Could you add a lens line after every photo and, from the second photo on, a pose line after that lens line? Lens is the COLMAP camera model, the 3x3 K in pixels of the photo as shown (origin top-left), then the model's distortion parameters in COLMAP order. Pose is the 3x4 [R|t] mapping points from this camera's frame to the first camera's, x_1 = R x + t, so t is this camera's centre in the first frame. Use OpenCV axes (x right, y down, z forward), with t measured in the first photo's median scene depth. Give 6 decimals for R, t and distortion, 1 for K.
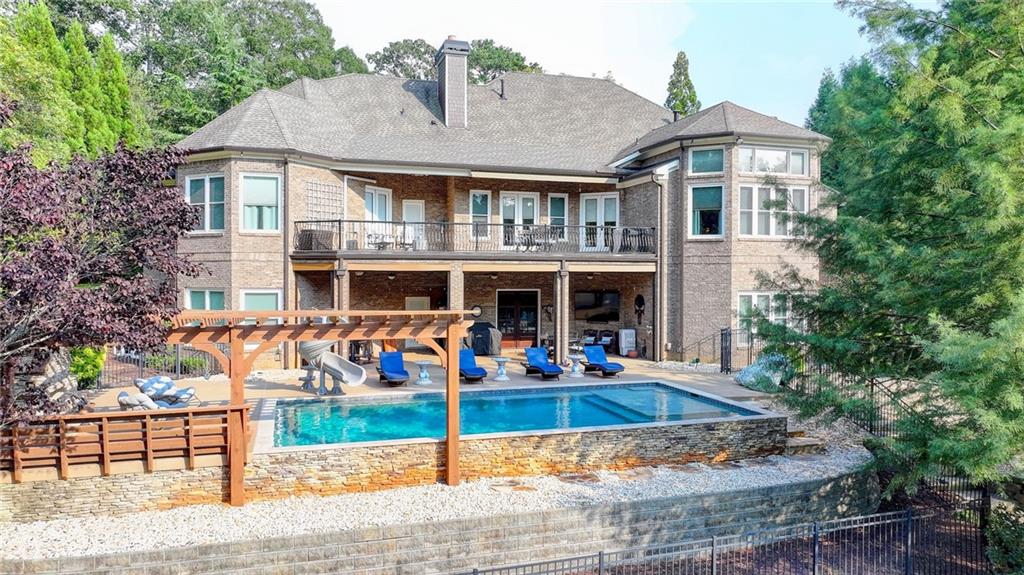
lens RADIAL K [[716.3, 0, 516.1], [0, 716.3, 285.6], [0, 0, 1]] dist [-0.001097, 0.011076]
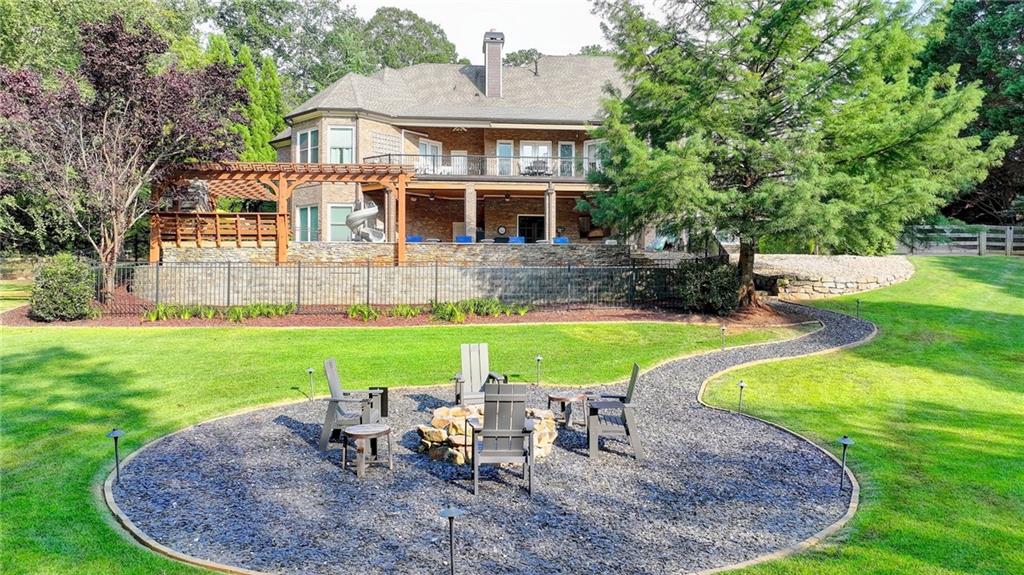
lens RADIAL K [[716.3, 0, 516.1], [0, 716.3, 285.6], [0, 0, 1]] dist [-0.001097, 0.011076]
pose [[0.975184, -0.001899, -0.221387, 0.327938], [-0.003614, 0.999693, -0.024493, 0.210912], [0.221365, 0.024686, 0.974878, -0.362910]]
